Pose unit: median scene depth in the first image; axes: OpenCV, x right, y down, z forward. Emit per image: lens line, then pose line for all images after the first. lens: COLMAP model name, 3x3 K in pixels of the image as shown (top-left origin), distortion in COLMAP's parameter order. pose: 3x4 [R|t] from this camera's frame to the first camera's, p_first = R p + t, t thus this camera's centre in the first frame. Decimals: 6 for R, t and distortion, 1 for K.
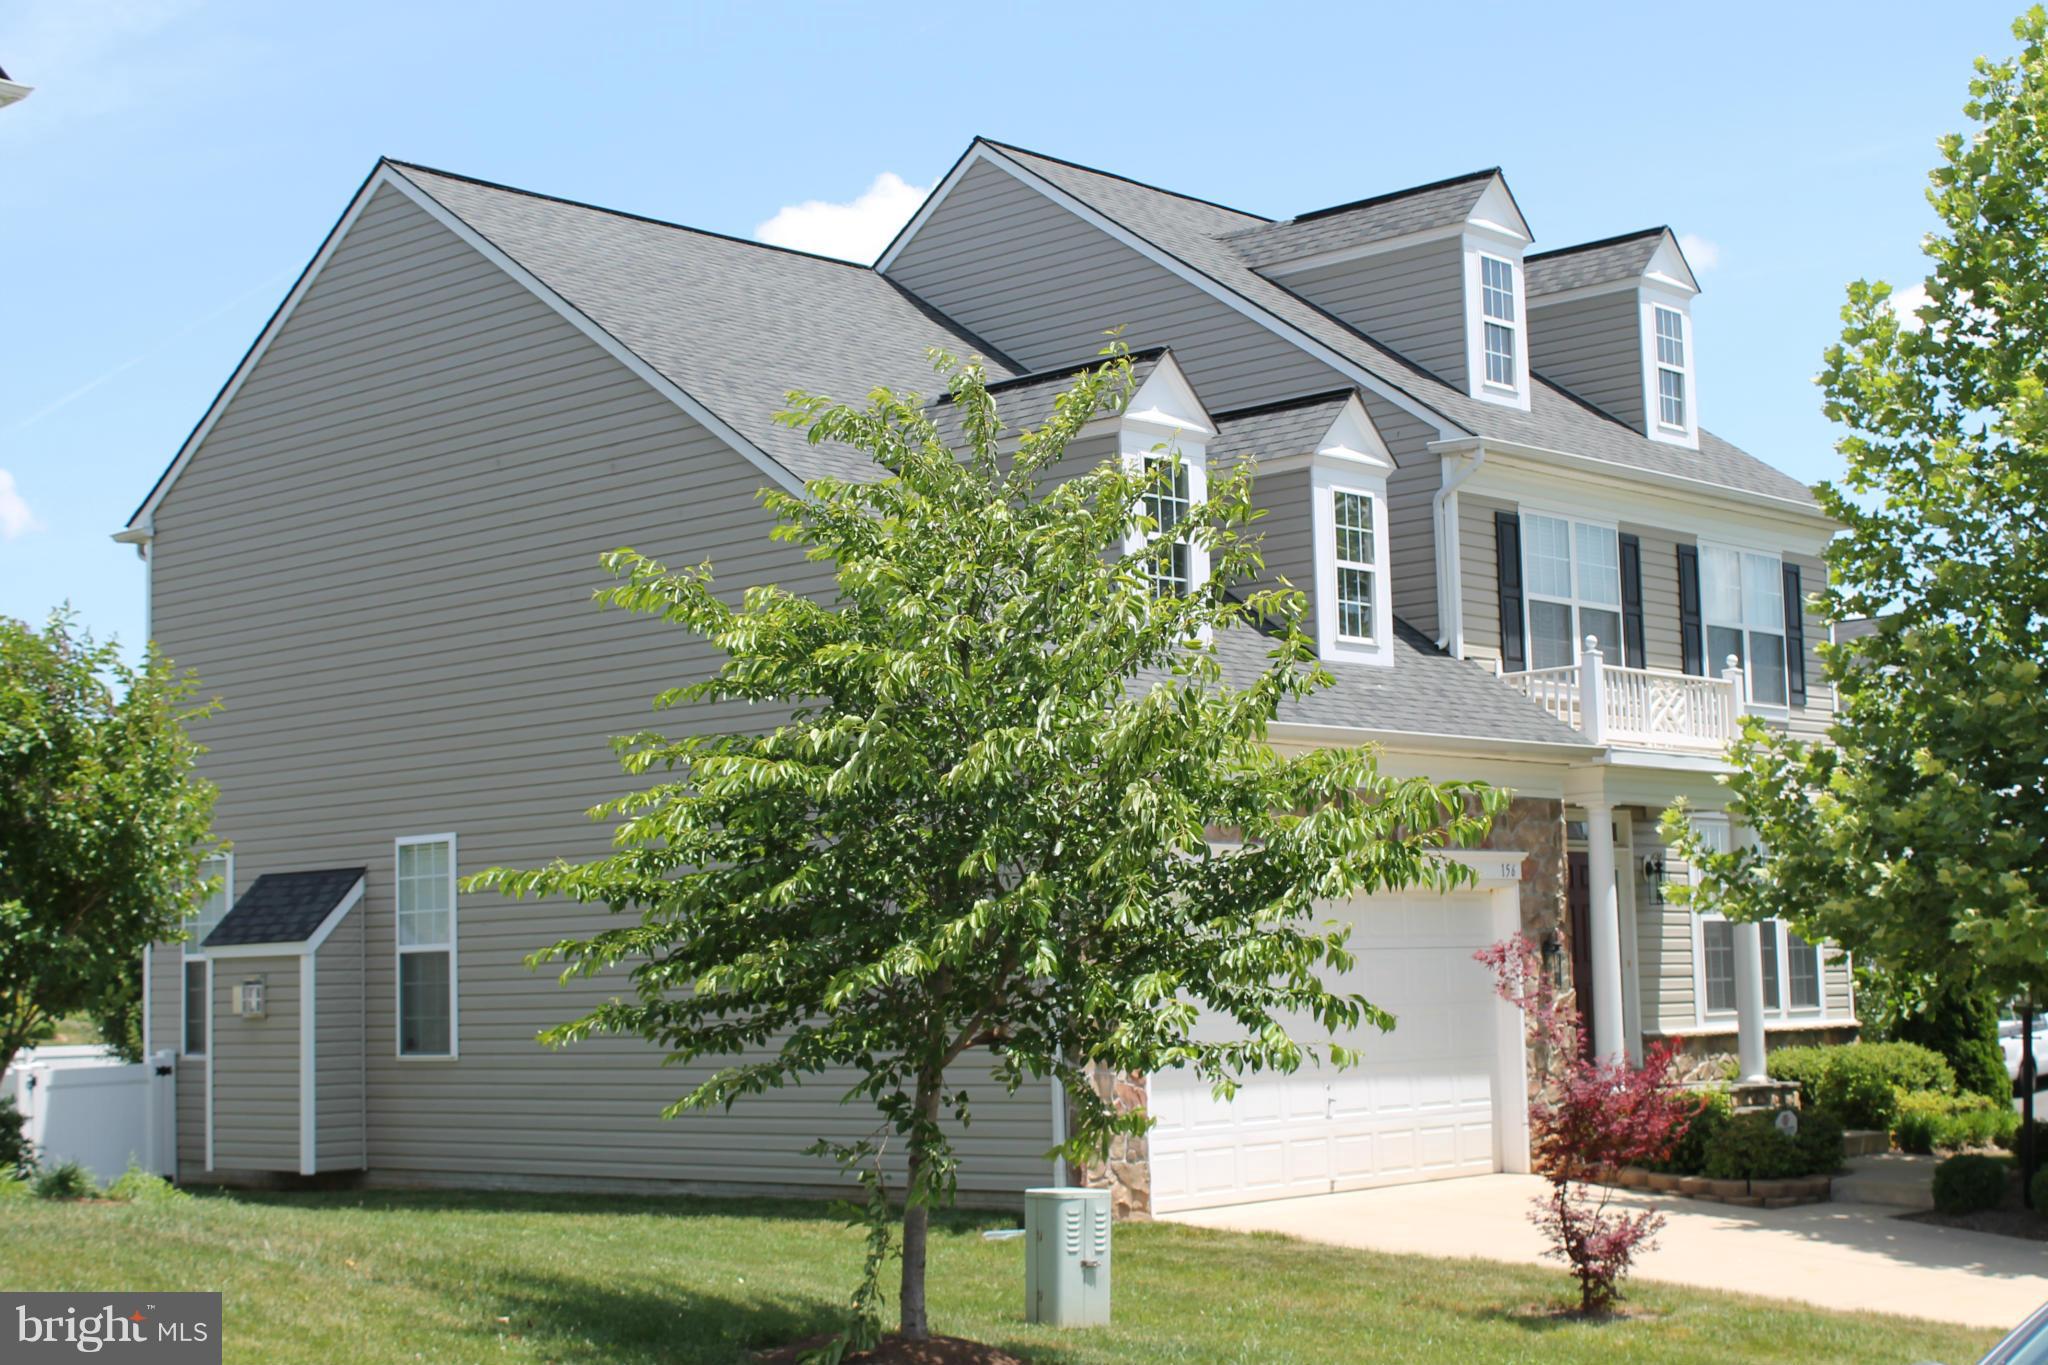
lens RADIAL K [[2984.2, 0, 1024.0], [0, 2984.2, 682.5], [0, 0, 1]] dist [-0.047106, -0.054016]
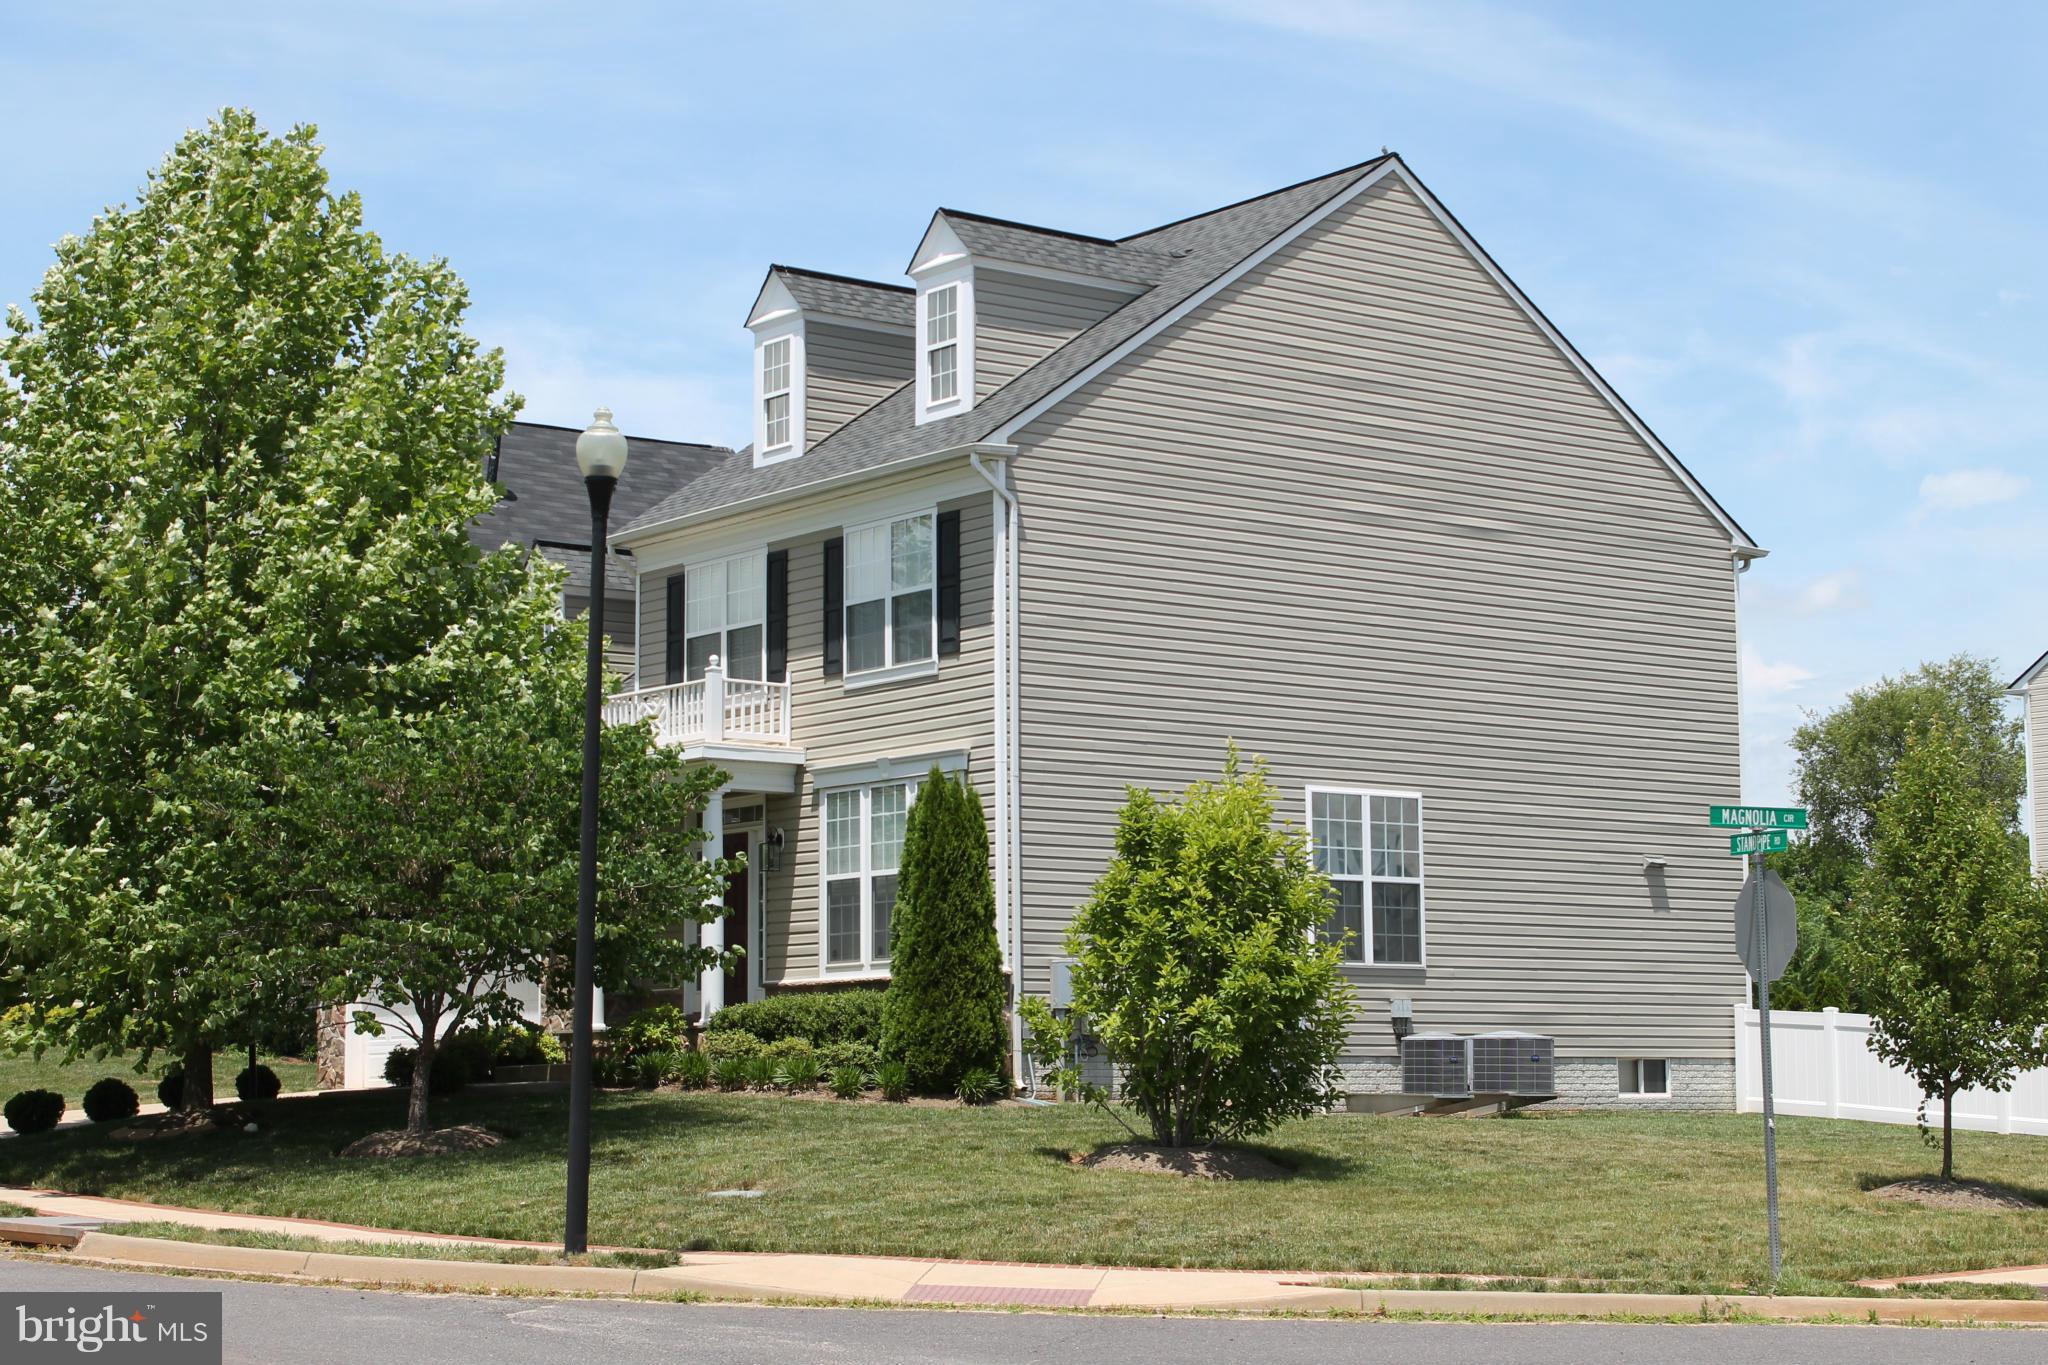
lens RADIAL K [[3218.3, 0, 958.9], [0, 3218.3, 690.5], [0, 0, 1]] dist [-0.041003, 0.127650]
pose [[-0.156618, -0.090884, -0.983469, 1.526461], [0.117004, 0.987038, -0.109846, 0.160324], [0.980704, -0.132274, -0.143954, 1.342693]]
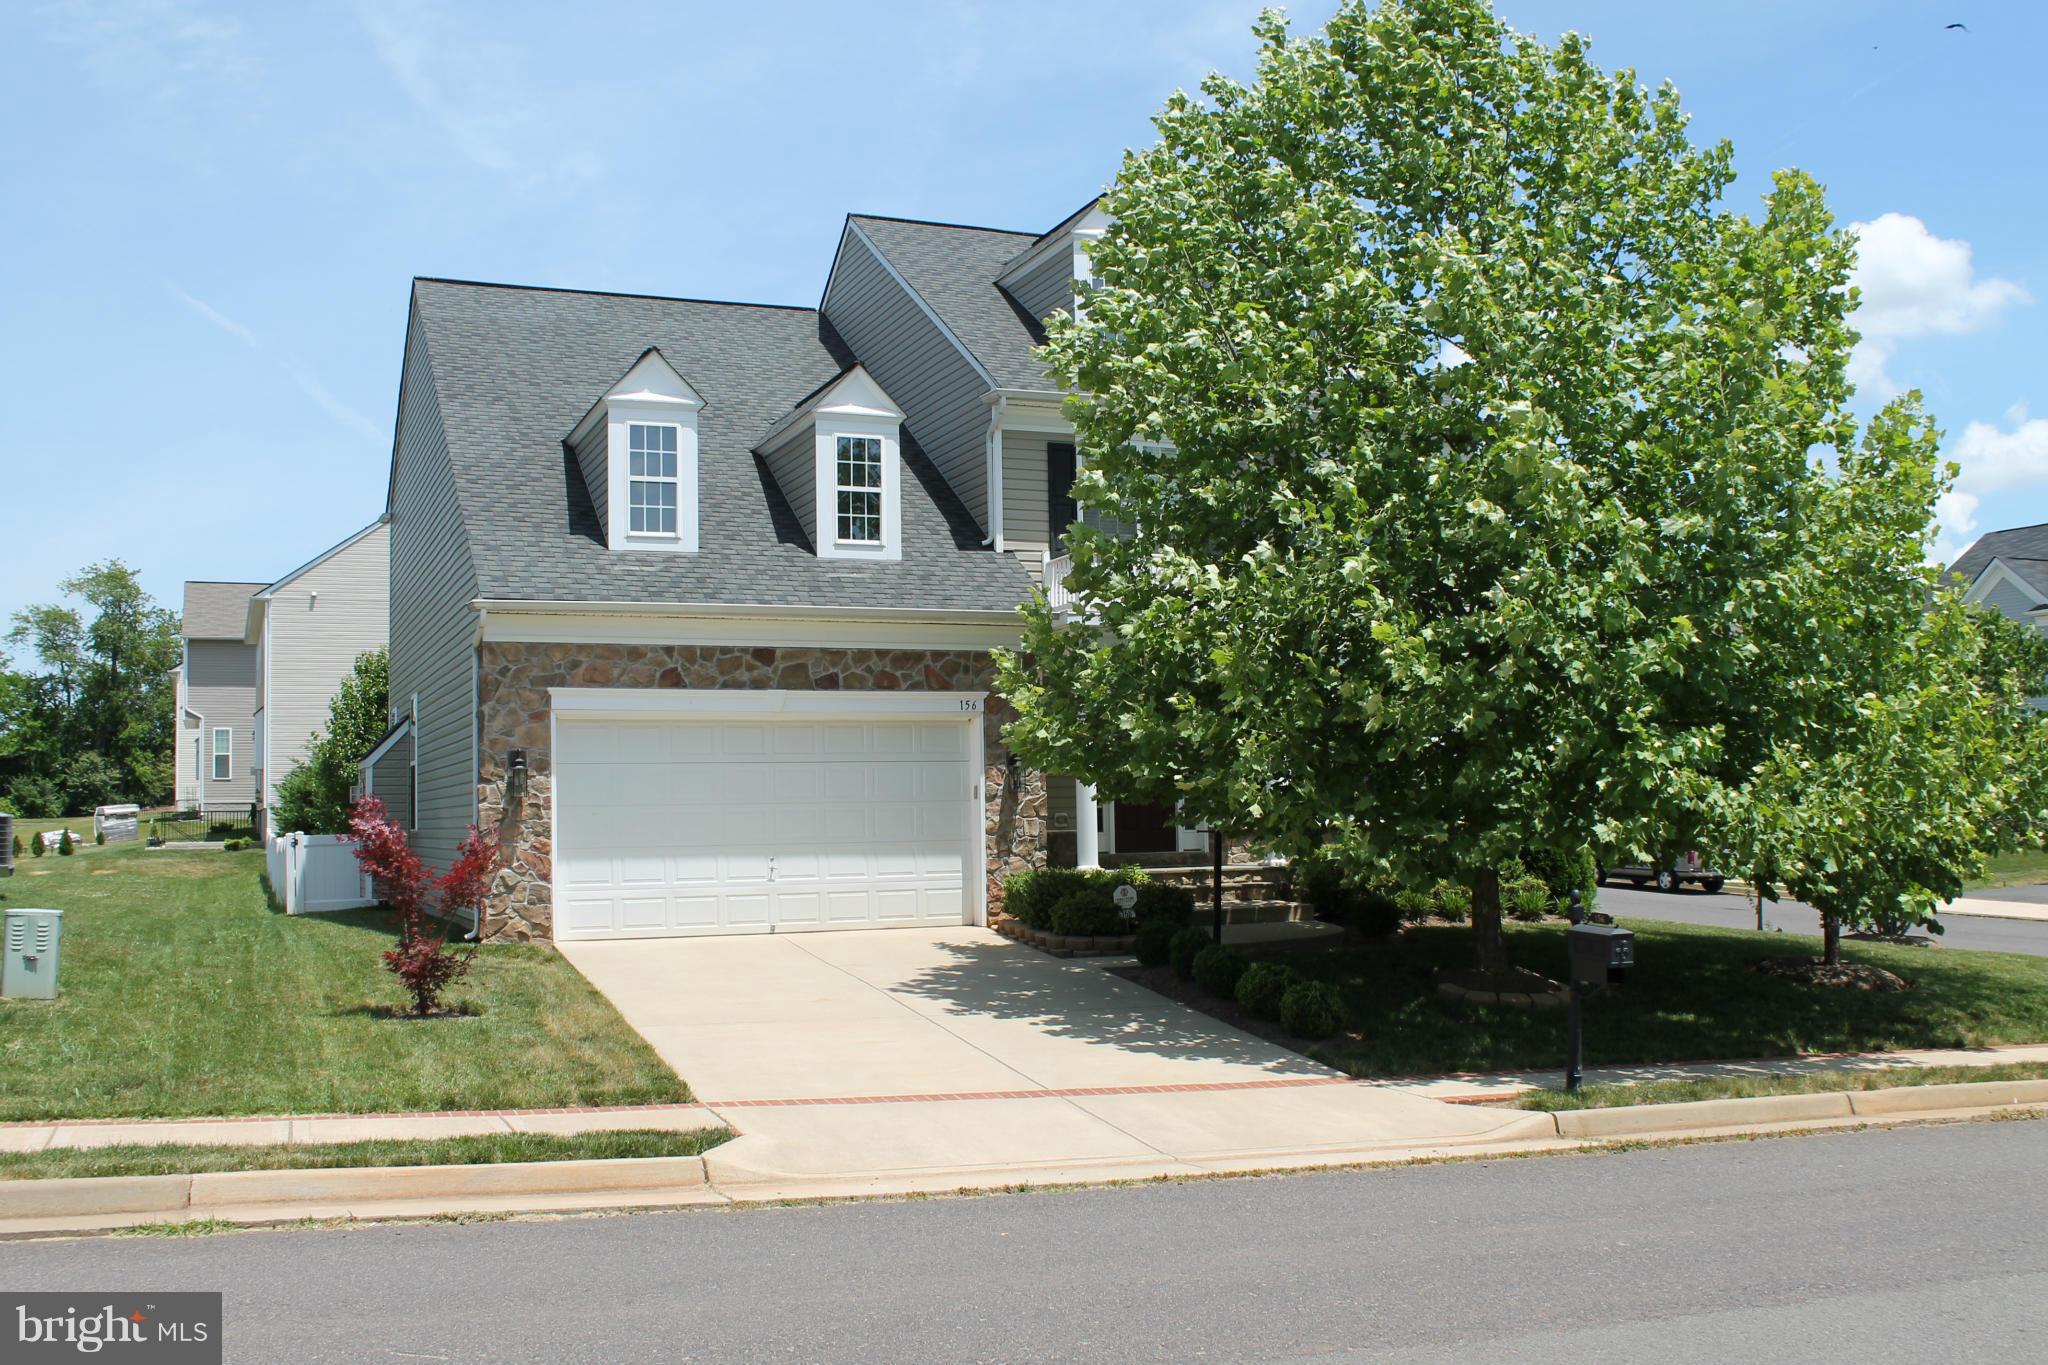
lens RADIAL K [[1922.9, 0, 1024.0], [0, 1922.9, 682.5], [0, 0, 1]] dist [-0.146936, 0.125346]
pose [[0.909327, -0.020389, -0.415583, 0.522019], [0.037784, 0.998718, 0.033676, 0.022669], [0.414364, -0.046325, 0.908932, 0.198920]]
